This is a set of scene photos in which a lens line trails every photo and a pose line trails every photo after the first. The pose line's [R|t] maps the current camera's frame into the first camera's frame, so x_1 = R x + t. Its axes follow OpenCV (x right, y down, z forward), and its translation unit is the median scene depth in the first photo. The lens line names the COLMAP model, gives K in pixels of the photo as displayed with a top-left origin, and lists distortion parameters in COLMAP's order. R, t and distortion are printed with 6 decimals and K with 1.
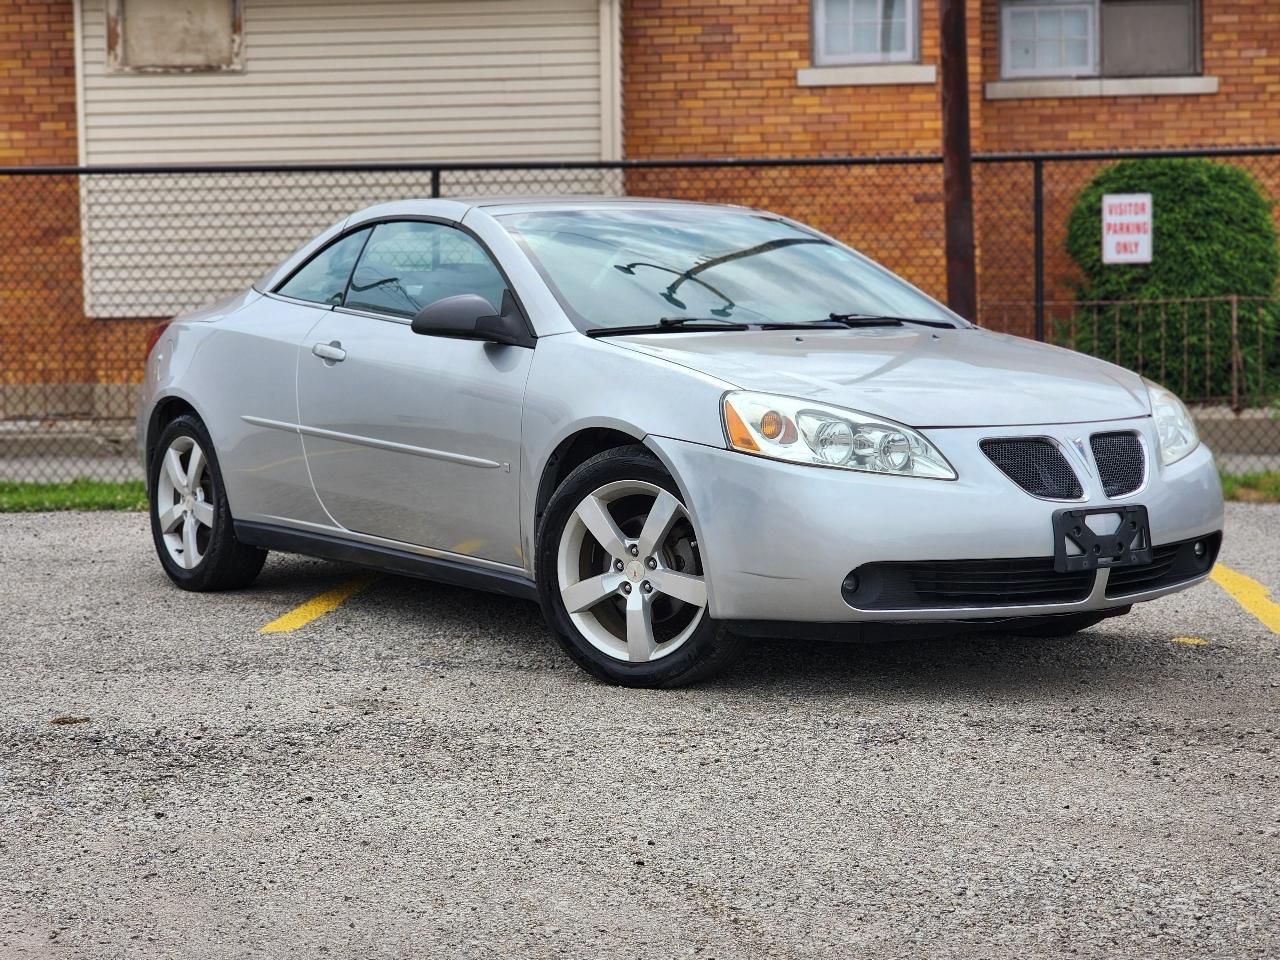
lens RADIAL K [[2456.7, 0, 639.8], [0, 2456.7, 515.4], [0, 0, 1]] dist [0.099107, -0.260839]
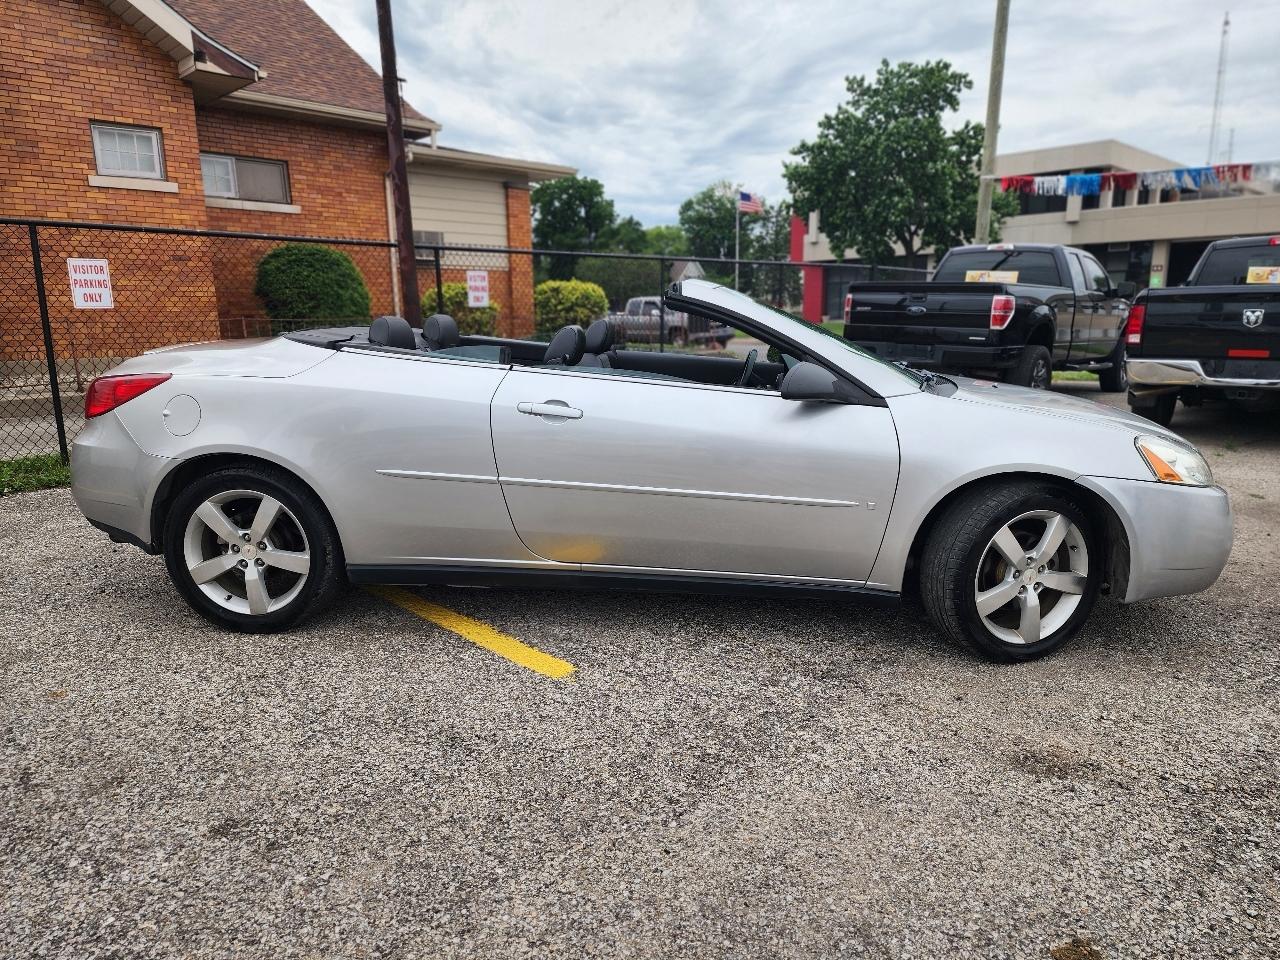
lens RADIAL K [[856.9, 0, 653.5], [0, 856.9, 479.9], [0, 0, 1]] dist [0.071794, -0.061309]
pose [[0.631694, -0.144050, 0.761717, -0.197179], [0.056164, 0.988506, 0.140361, -0.043486], [-0.773181, -0.045885, 0.632524, 0.360150]]
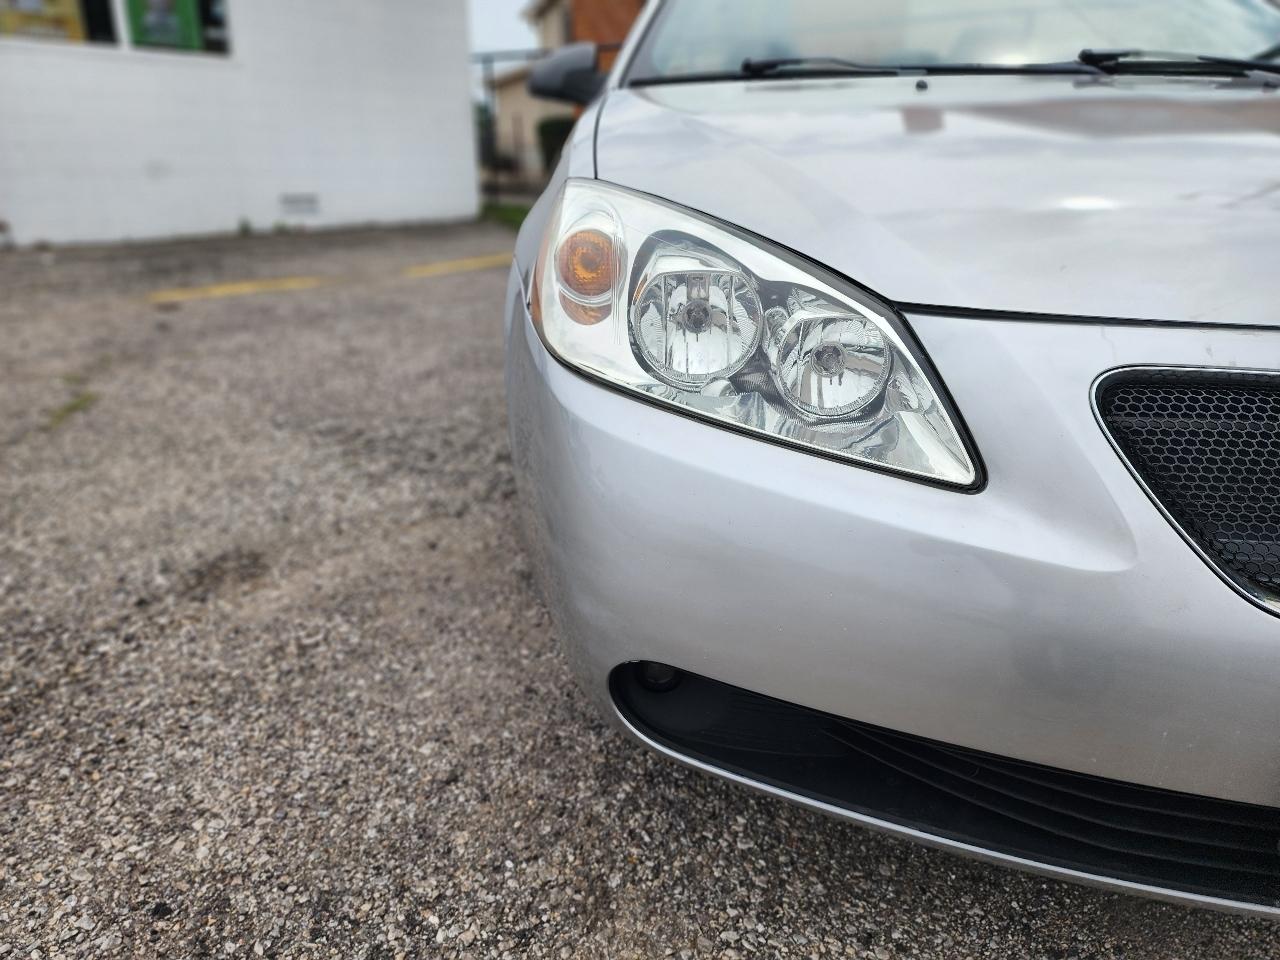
lens RADIAL K [[860.2, 0, 646.8], [0, 860.2, 482.2], [0, 0, 1]] dist [0.059407, -0.050522]
pose [[0.802363, 0.228660, -0.551297, 0.060833], [-0.062490, 0.950807, 0.303415, -0.018645], [0.593556, -0.208998, 0.777181, 0.343980]]
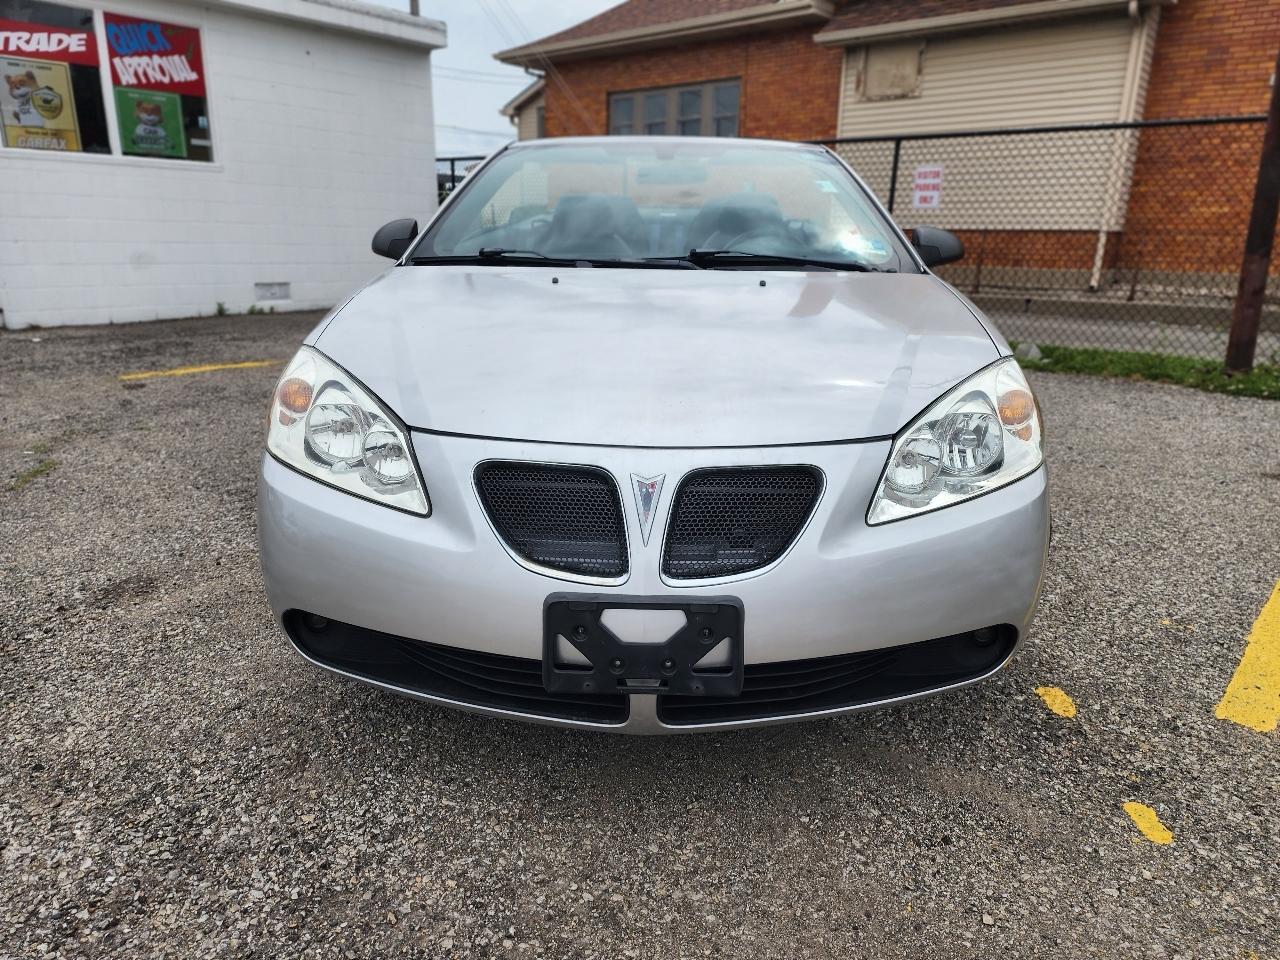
lens RADIAL K [[857.6, 0, 656.5], [0, 857.6, 494.4], [0, 0, 1]] dist [0.057949, -0.048053]
pose [[0.808302, 0.199472, -0.553948, 0.121386], [-0.073084, 0.967576, 0.241775, -0.032458], [0.584214, -0.154943, 0.796672, 0.329416]]
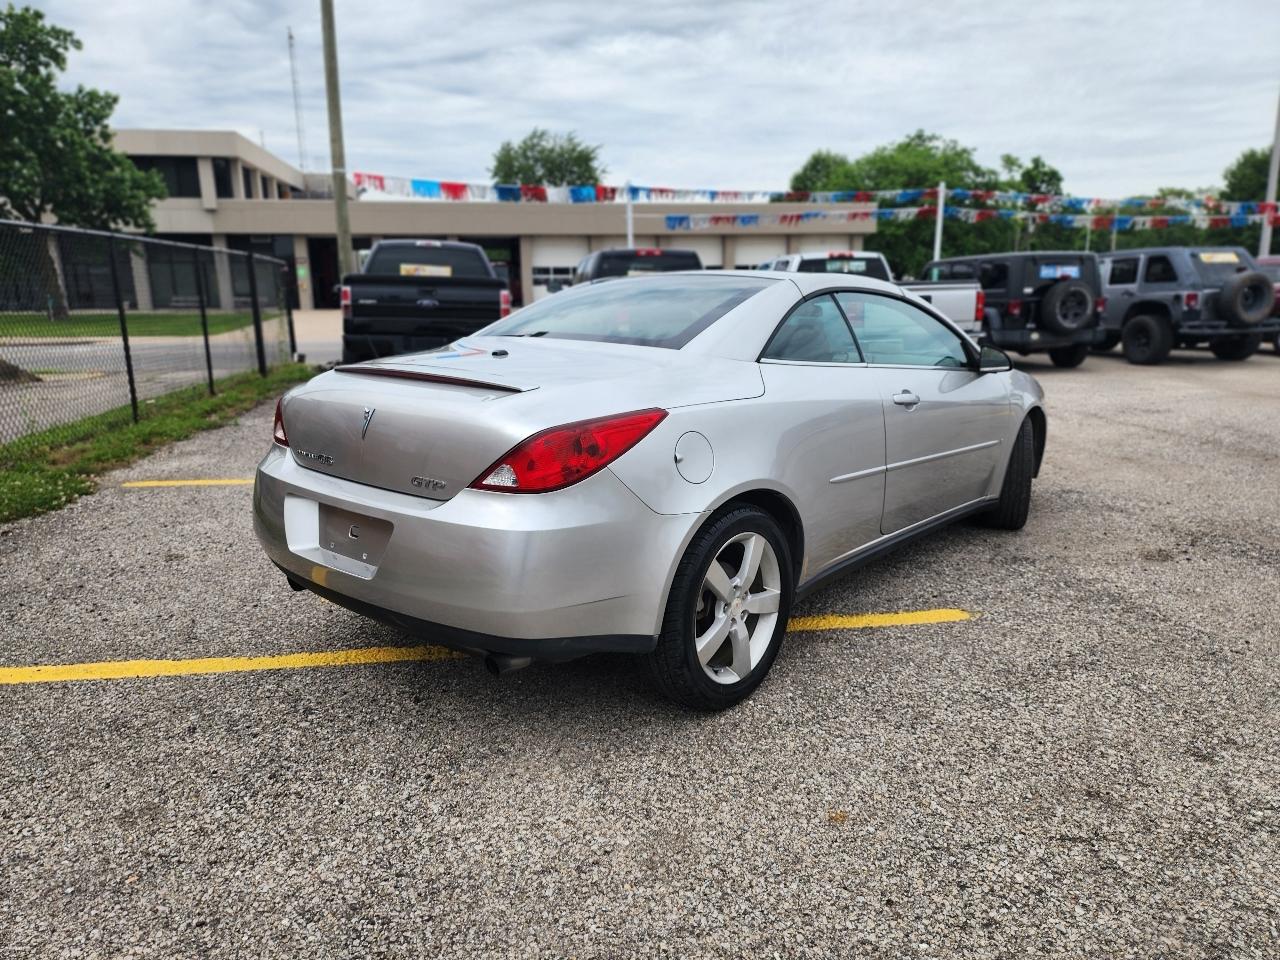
lens RADIAL K [[860.2, 0, 646.8], [0, 860.2, 482.2], [0, 0, 1]] dist [0.059407, -0.050522]
pose [[-0.277150, -0.195788, 0.940667, -0.254453], [0.082884, 0.970498, 0.226417, -0.067350], [-0.957245, 0.140718, -0.252745, 0.615564]]
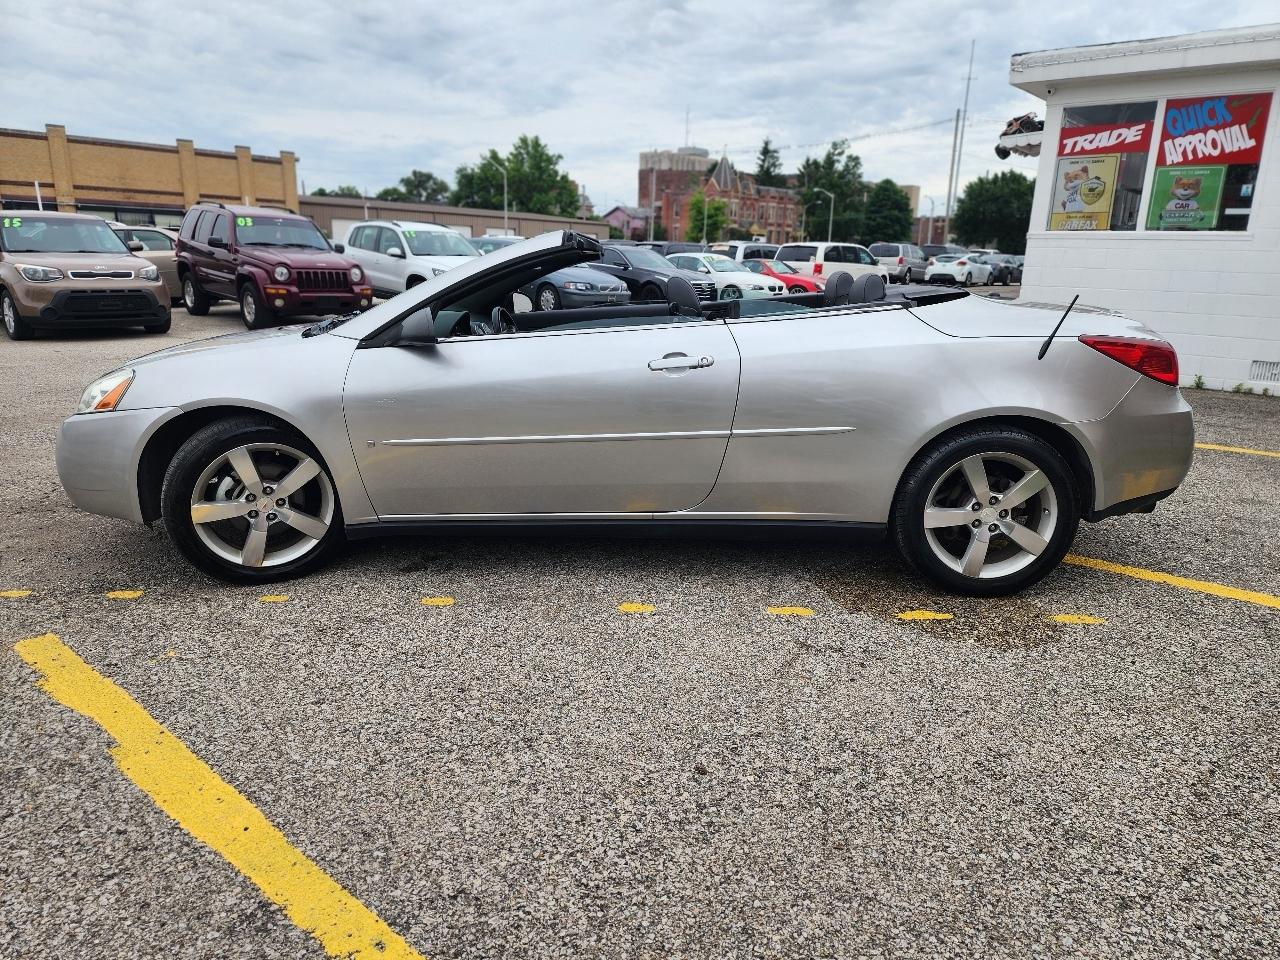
lens RADIAL K [[856.9, 0, 653.5], [0, 856.9, 479.9], [0, 0, 1]] dist [0.071794, -0.061309]
pose [[-0.581258, 0.206391, -0.787110, 0.186484], [-0.076935, 0.949027, 0.305662, -0.072781], [0.810074, 0.238225, -0.535751, 0.659749]]
